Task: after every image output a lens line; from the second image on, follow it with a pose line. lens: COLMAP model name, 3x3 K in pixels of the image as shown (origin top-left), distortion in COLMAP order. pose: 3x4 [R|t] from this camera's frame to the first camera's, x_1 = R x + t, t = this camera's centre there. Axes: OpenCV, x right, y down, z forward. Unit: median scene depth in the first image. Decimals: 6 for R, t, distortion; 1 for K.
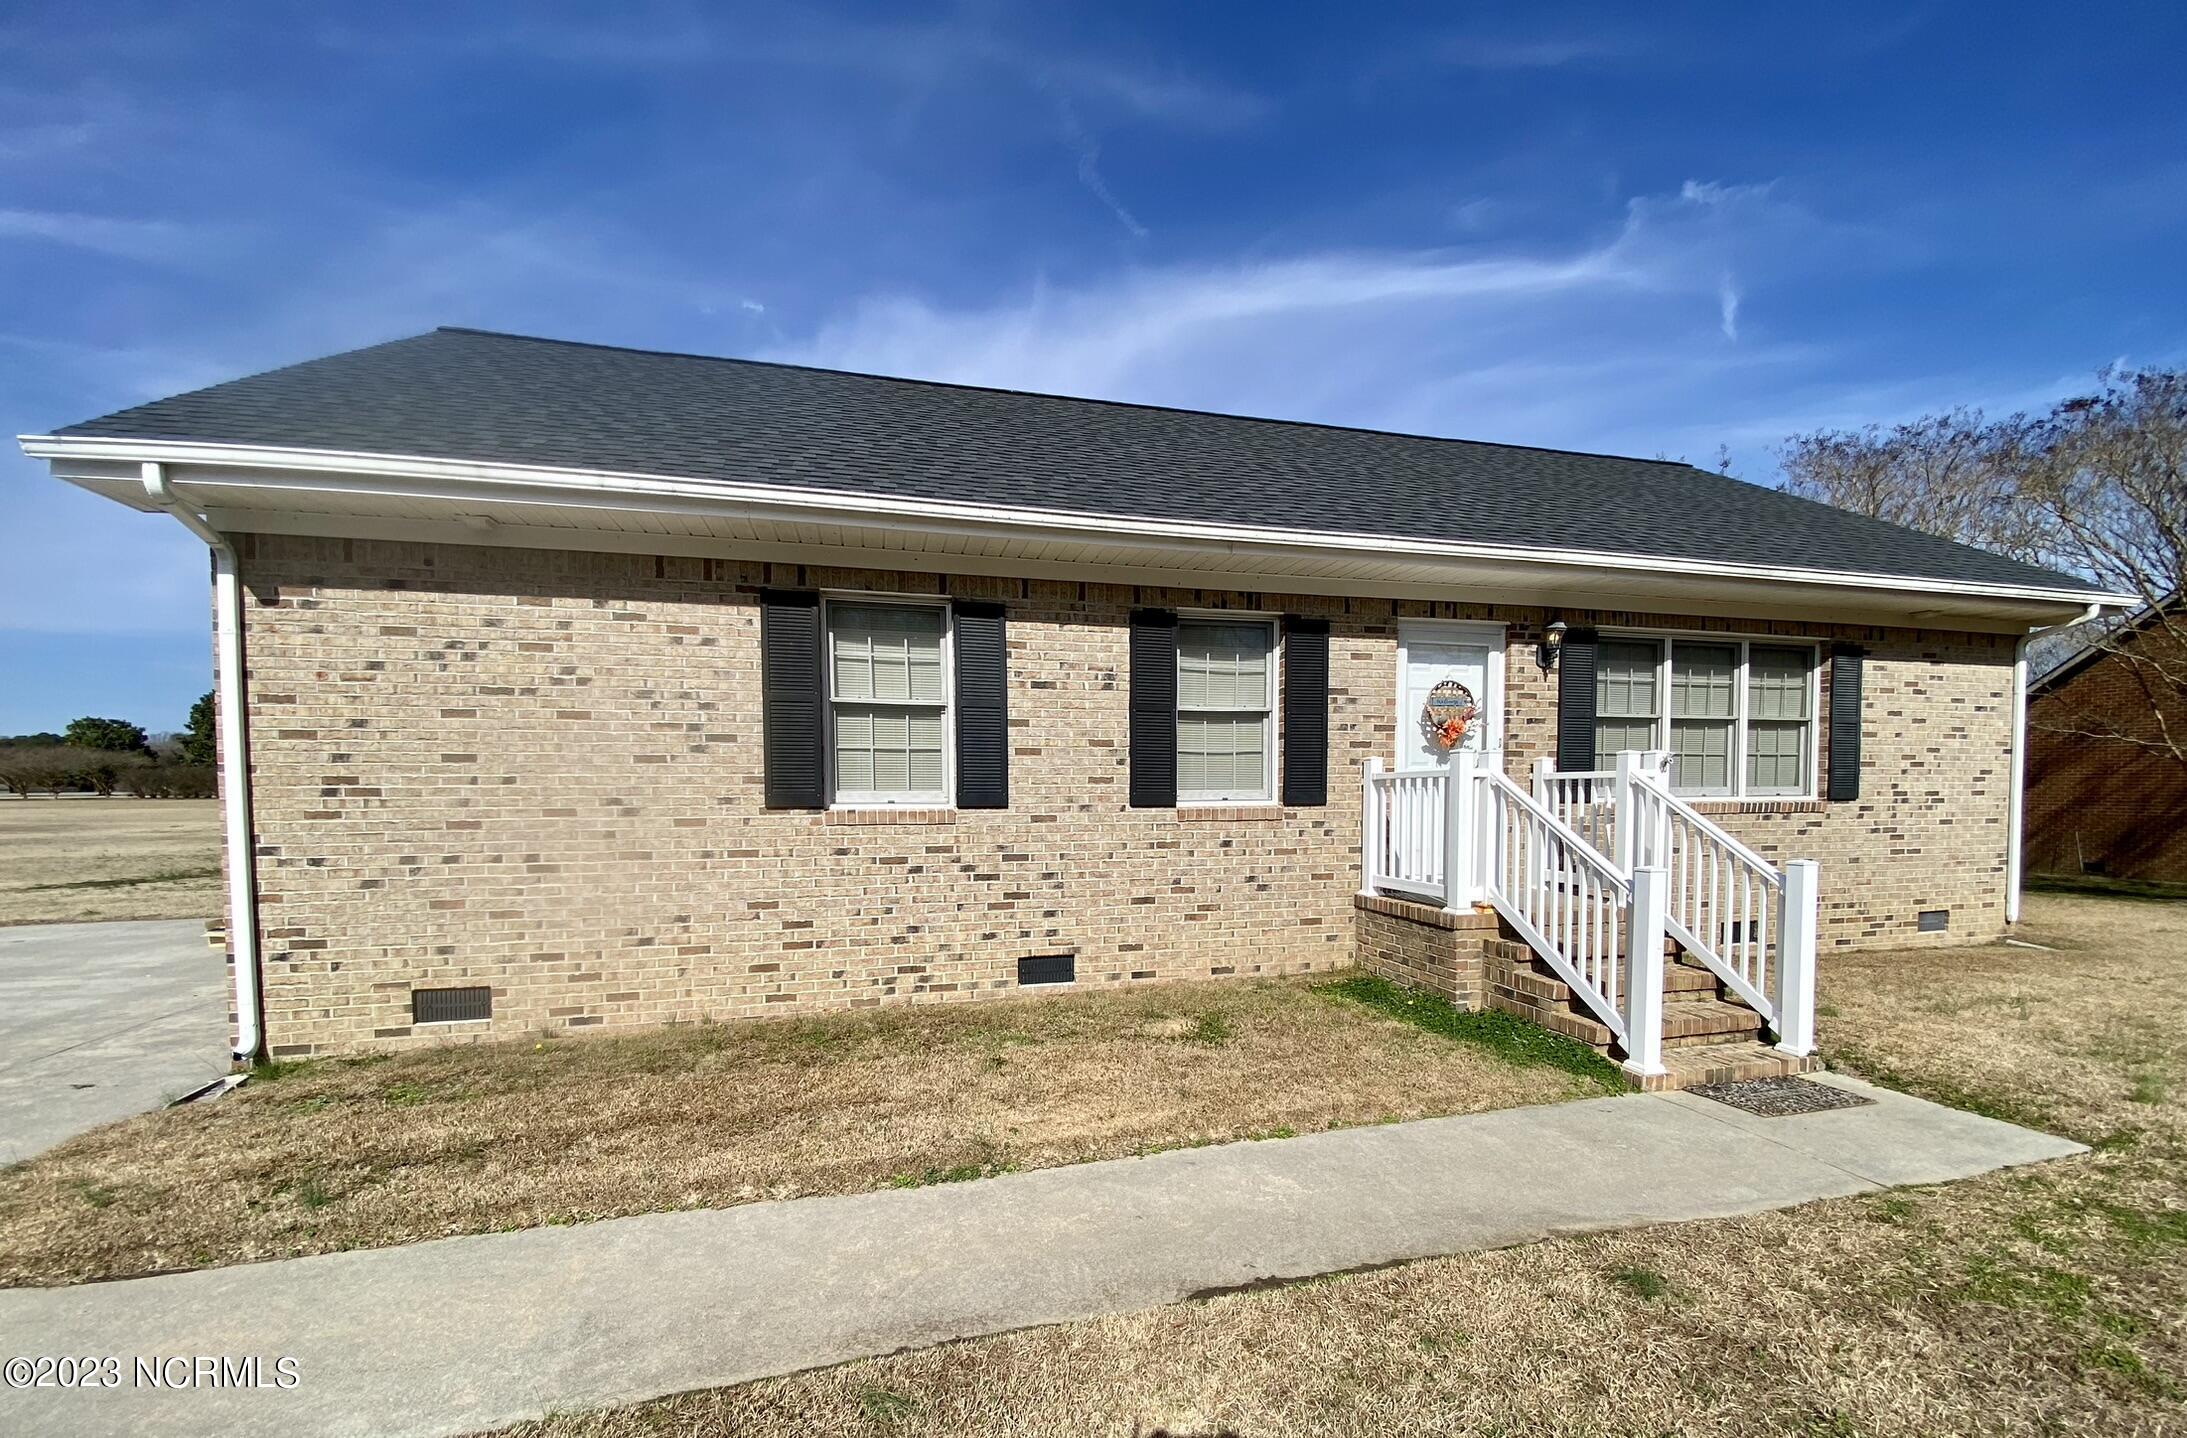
lens RADIAL K [[915.2, 0, 1116.4], [0, 915.2, 836.6], [0, 0, 1]] dist [0.051217, -0.048488]
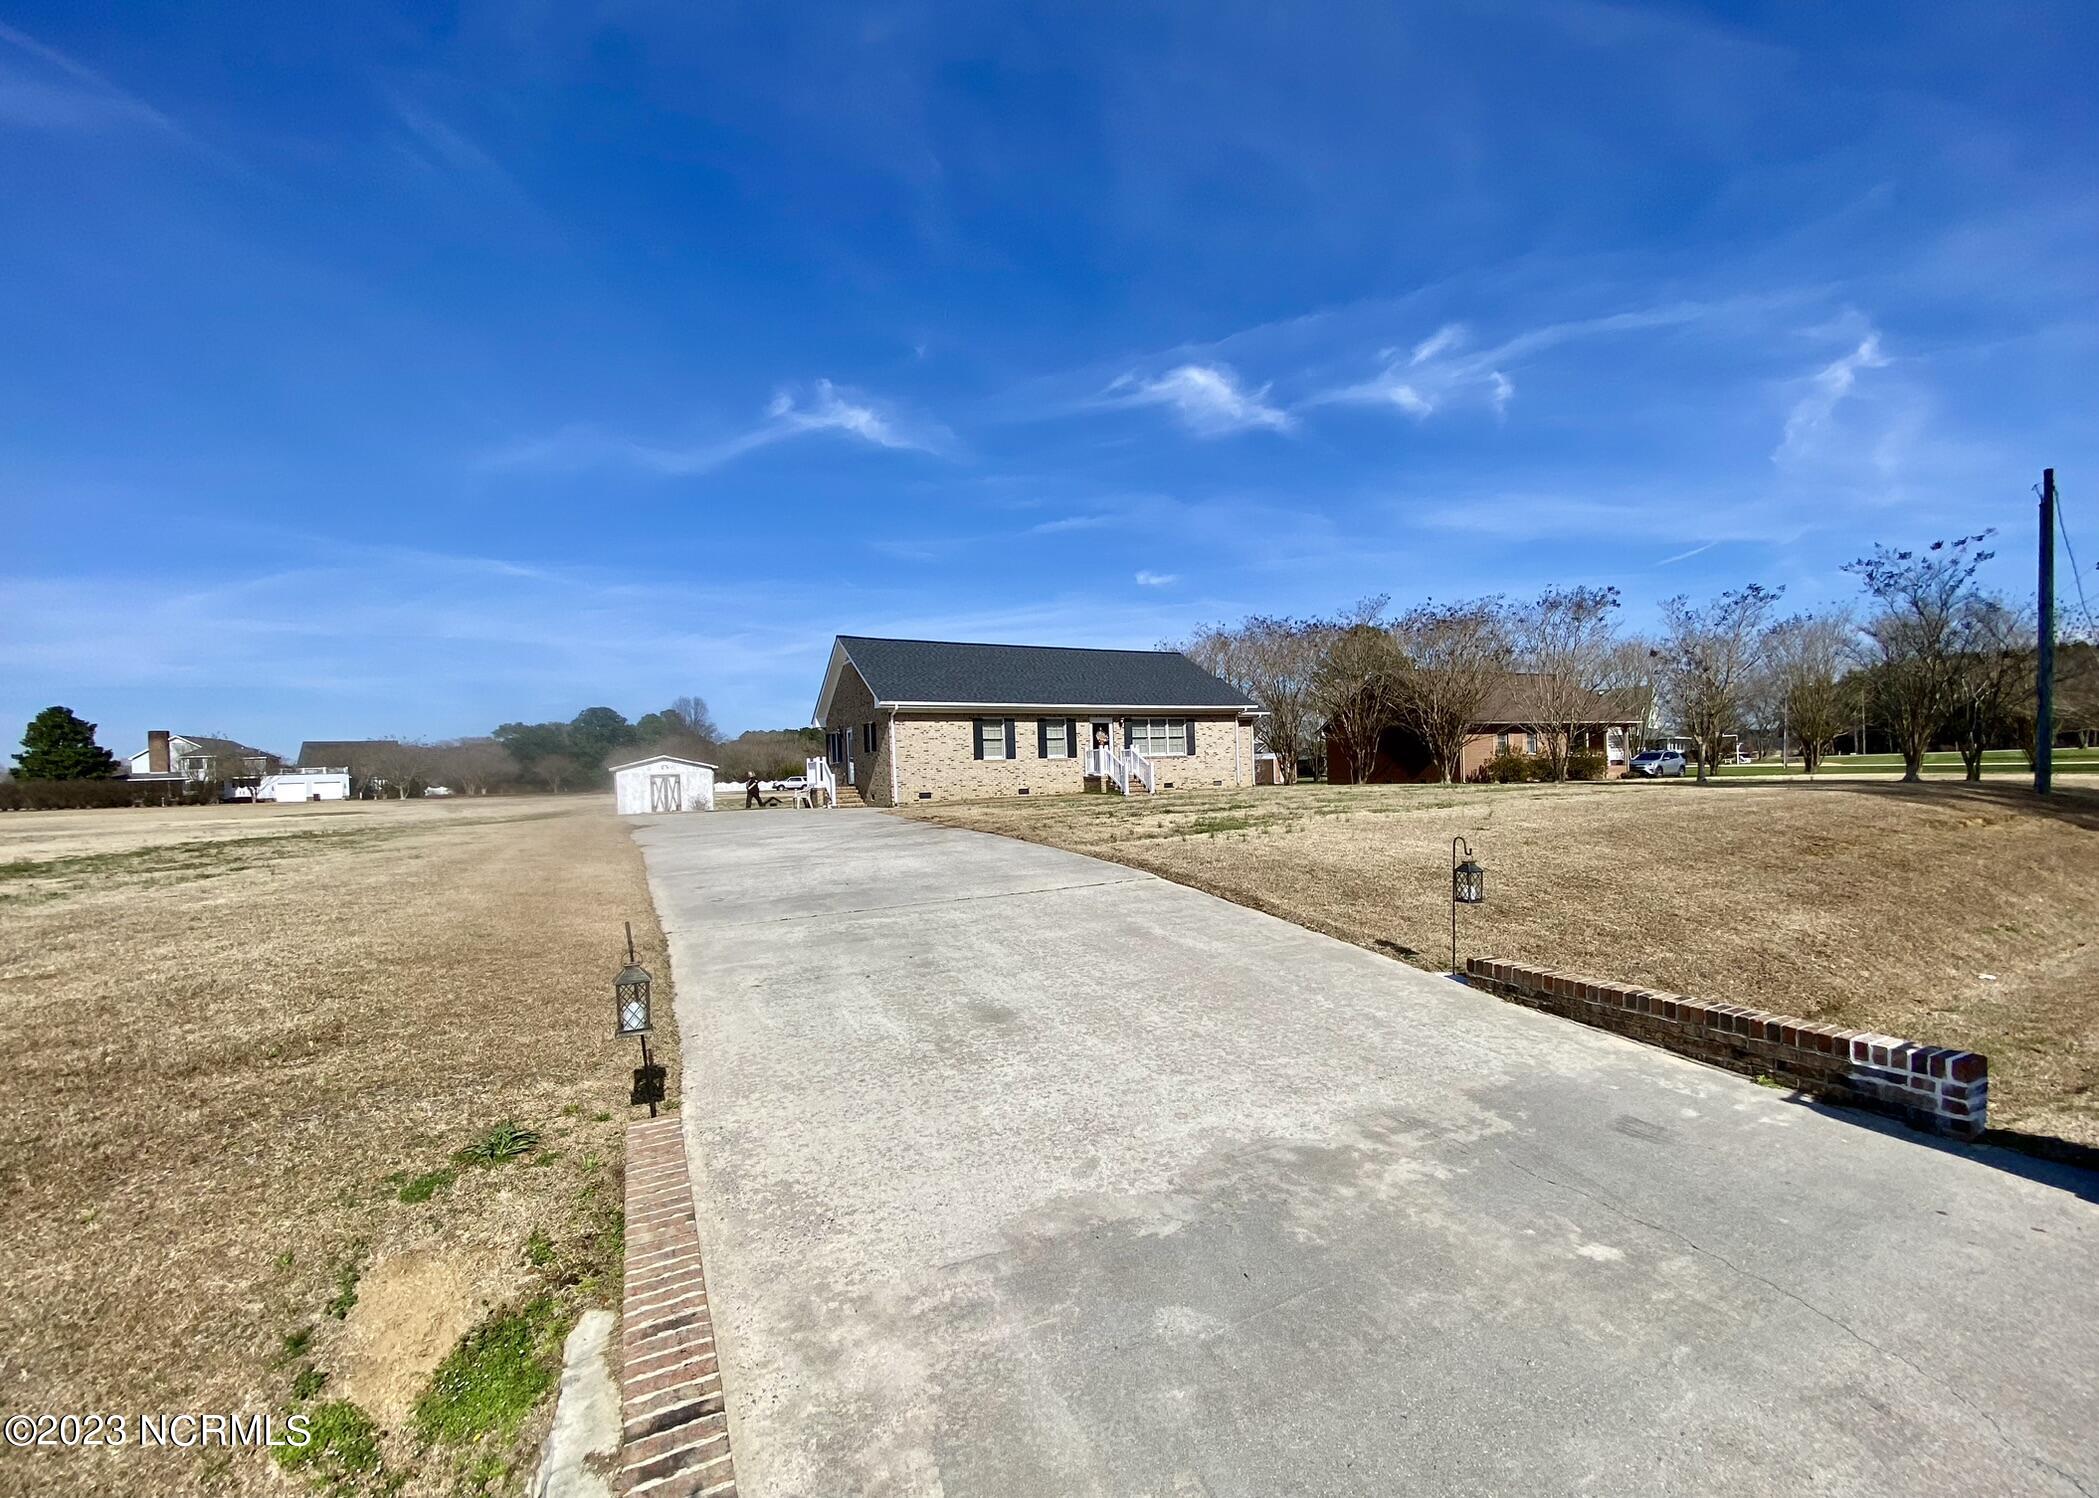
lens RADIAL K [[830.5, 0, 1049.3], [0, 830.5, 790.5], [0, 0, 1]] dist [0.051655, -0.000101]
pose [[0.975978, -0.033767, 0.215236, -0.878245], [0.042211, 0.998504, -0.034753, 0.292030], [-0.213740, 0.043004, 0.975944, -3.292029]]
